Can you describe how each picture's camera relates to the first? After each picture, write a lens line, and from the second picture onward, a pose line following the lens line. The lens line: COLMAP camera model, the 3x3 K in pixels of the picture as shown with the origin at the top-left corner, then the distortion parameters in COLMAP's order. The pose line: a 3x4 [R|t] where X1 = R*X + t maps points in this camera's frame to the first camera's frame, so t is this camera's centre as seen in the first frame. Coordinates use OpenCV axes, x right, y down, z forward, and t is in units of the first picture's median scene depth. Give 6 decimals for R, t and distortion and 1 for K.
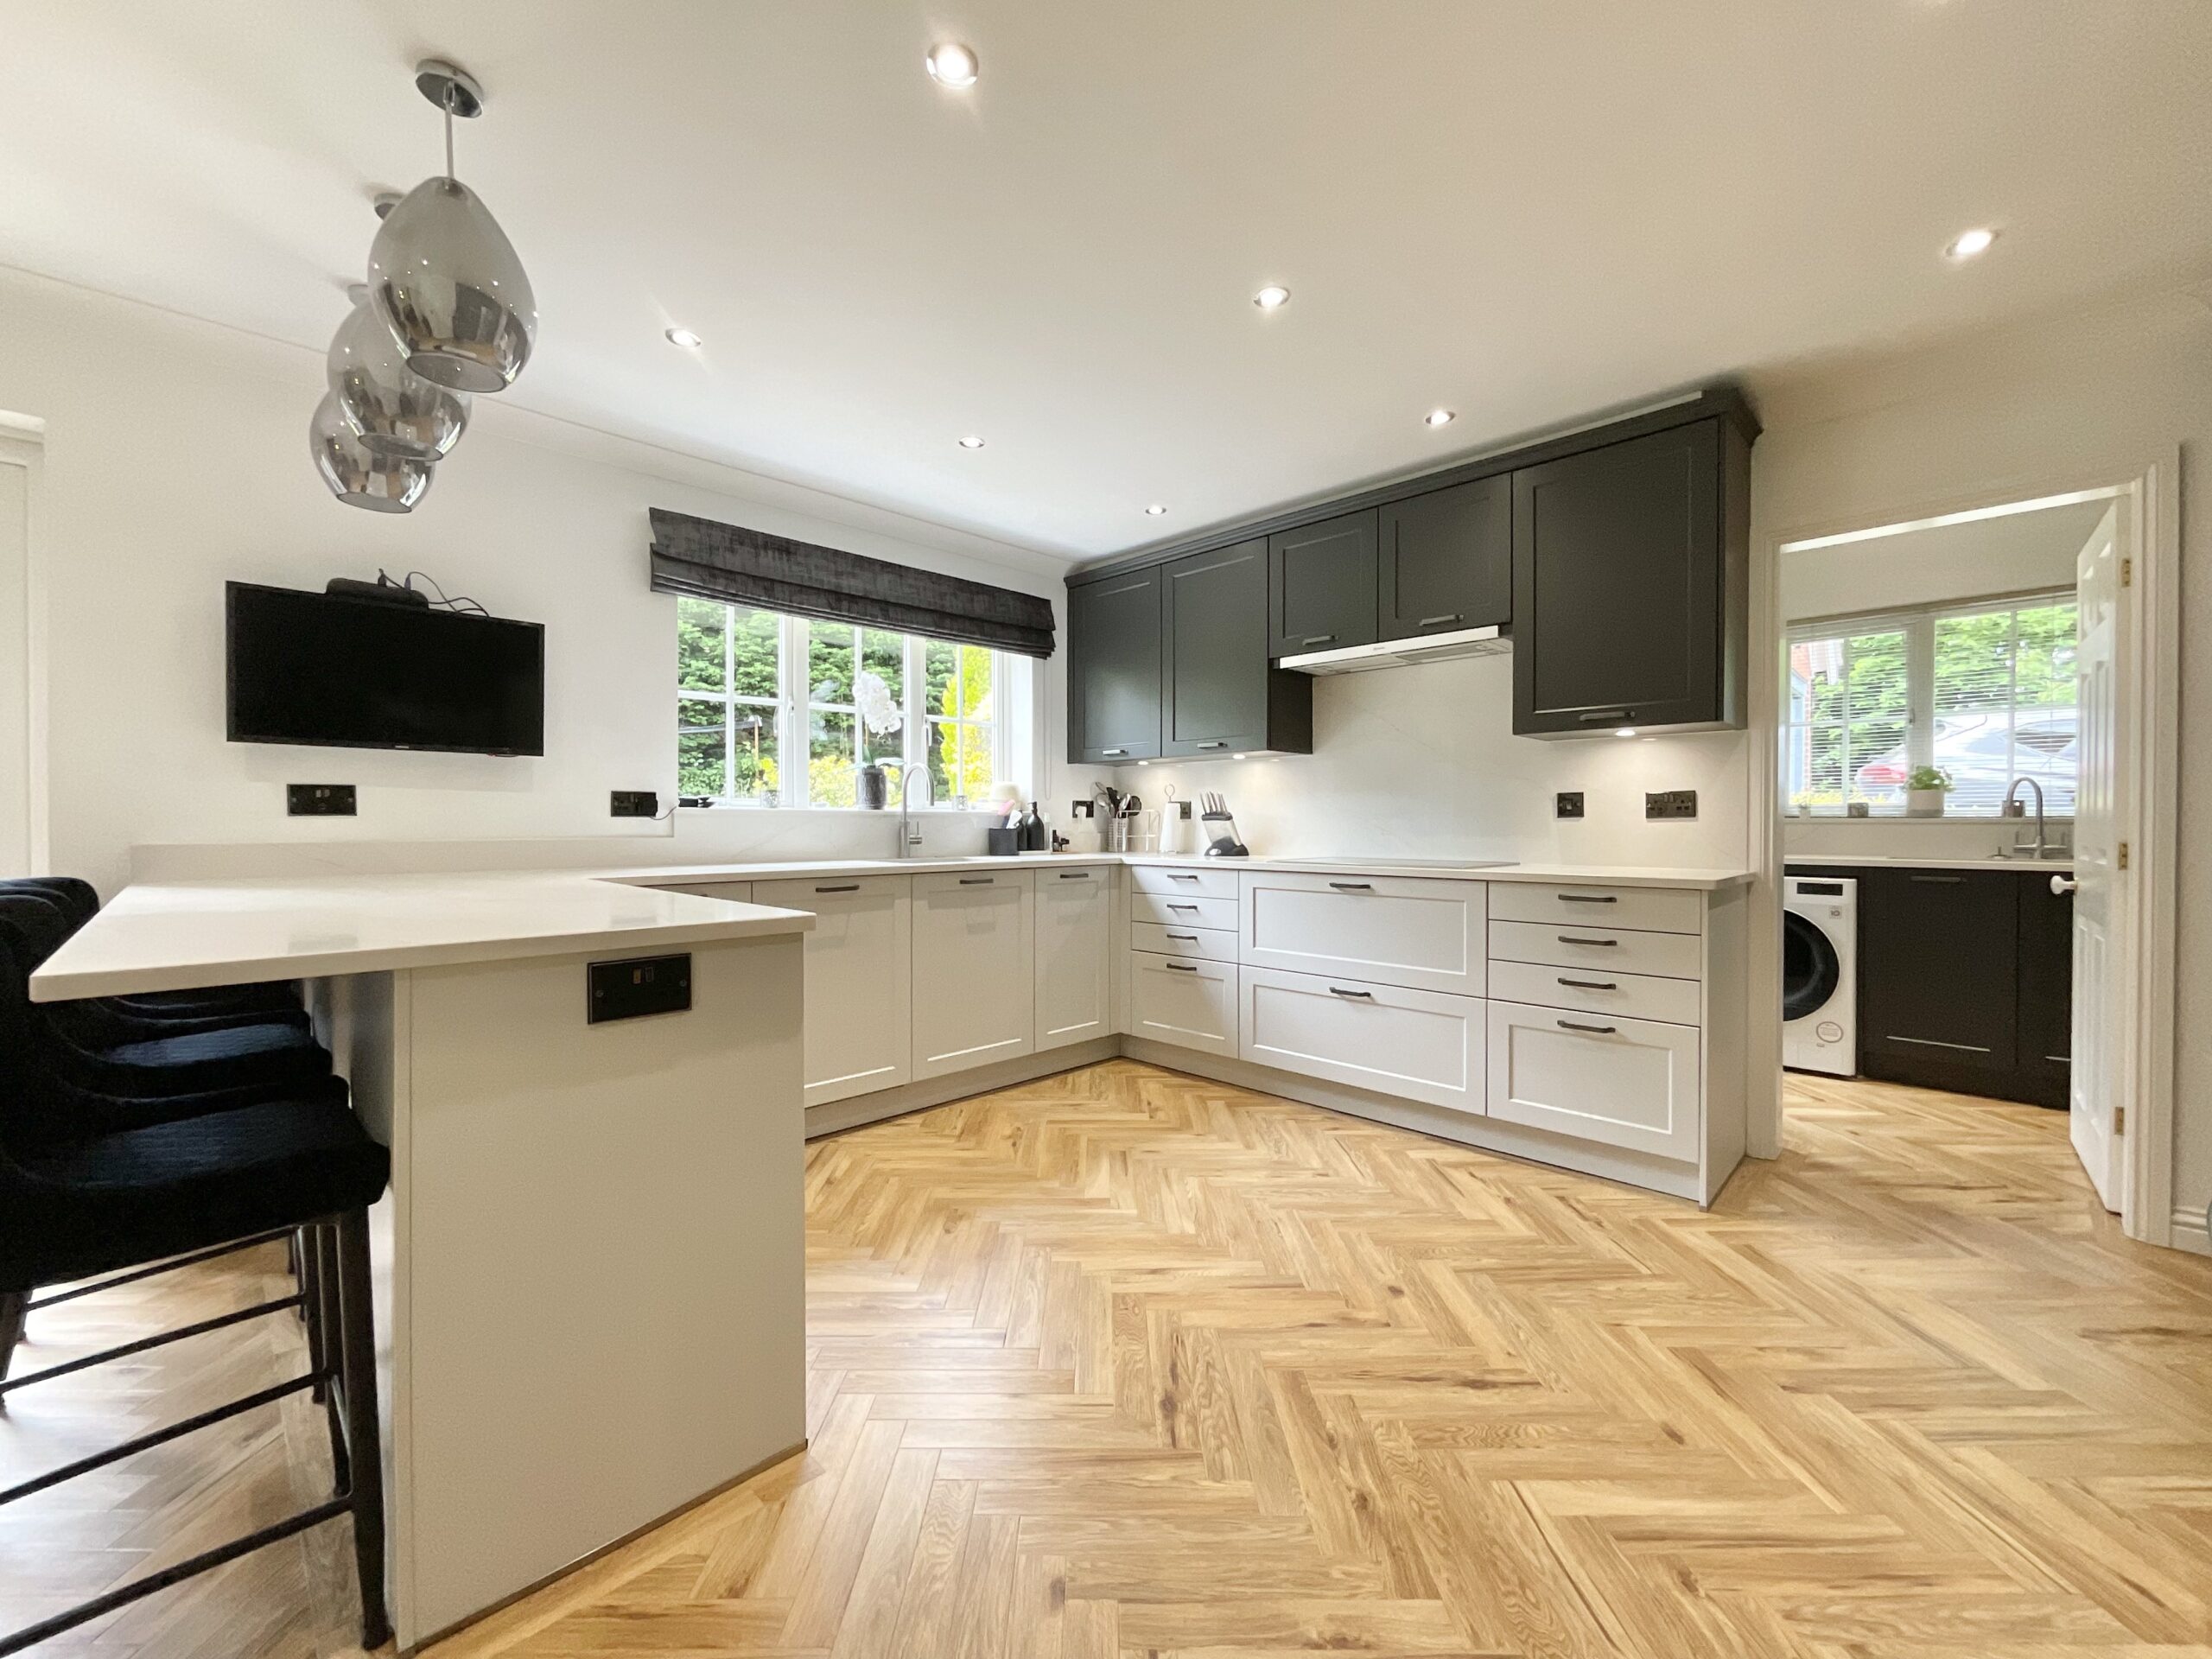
lens RADIAL K [[900.1, 0, 1102.5], [0, 900.1, 829.1], [0, 0, 1]] dist [-0.023628, 0.014347]
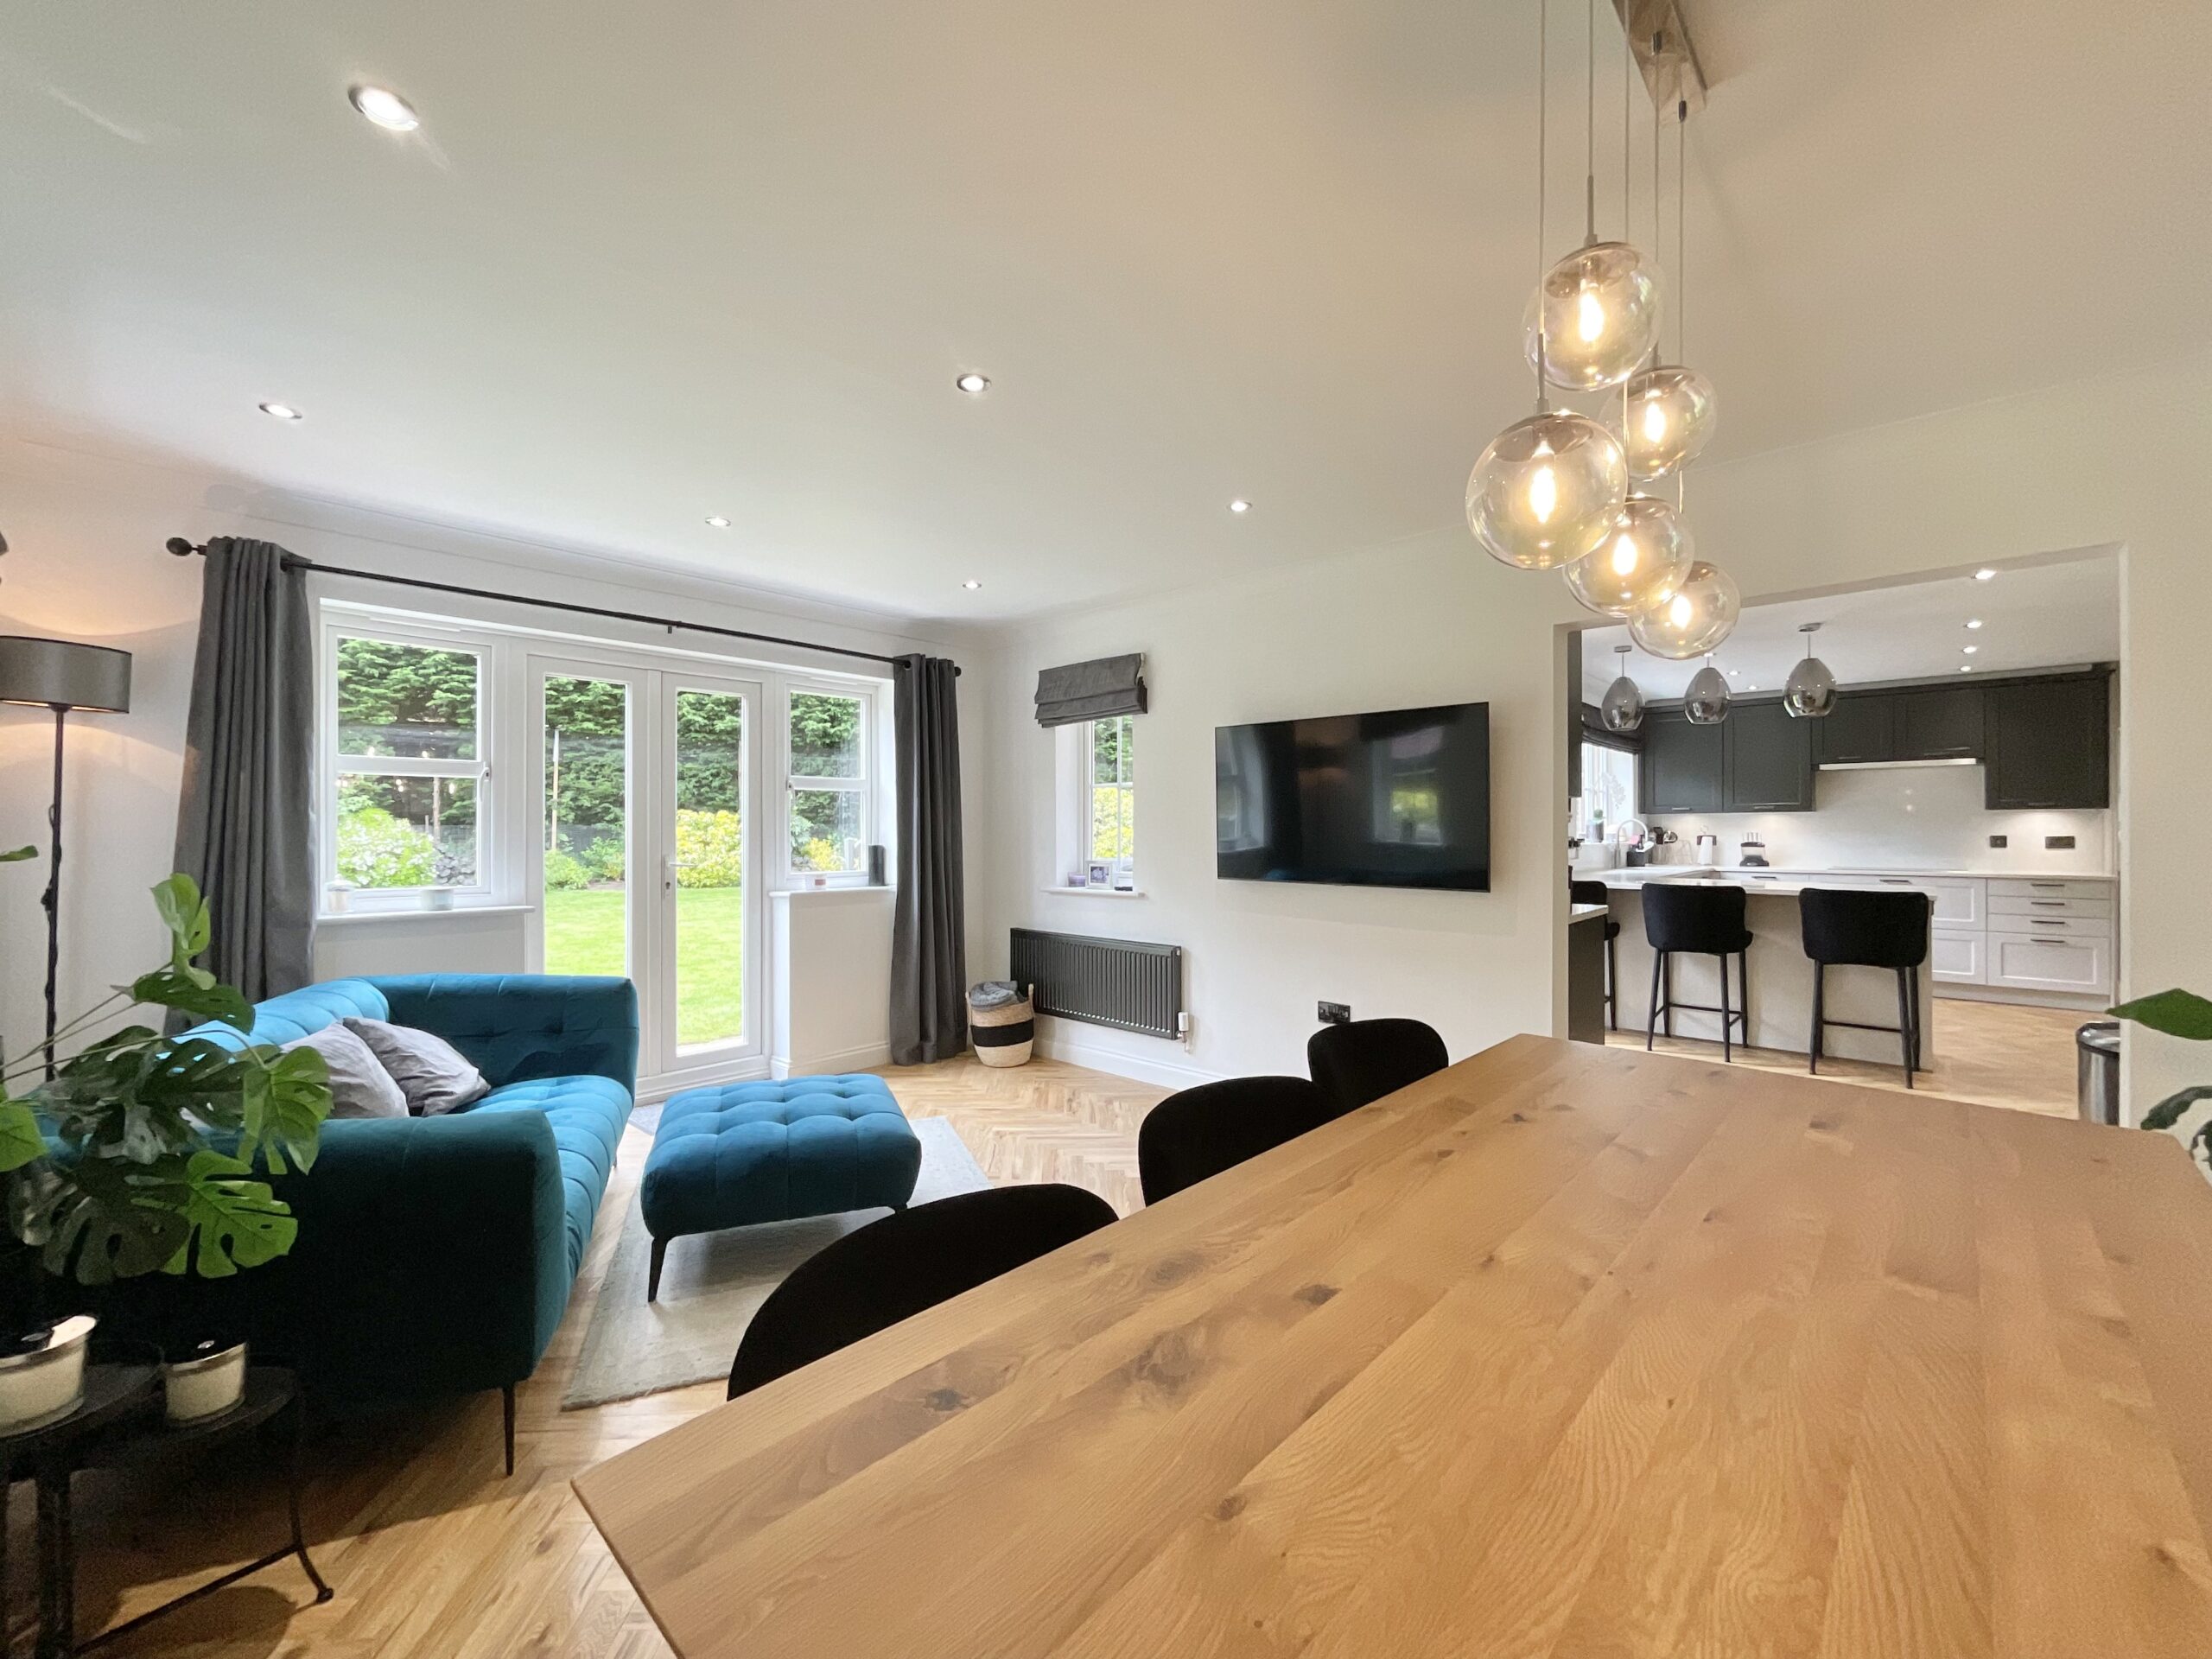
lens RADIAL K [[891.5, 0, 1101.6], [0, 891.5, 833.9], [0, 0, 1]] dist [-0.000209, -0.000116]
pose [[0.999595, -0.004142, 0.028171, -1.500581], [0.004221, 0.999987, -0.002732, -0.044305], [-0.028159, 0.002849, 0.999599, -0.939369]]
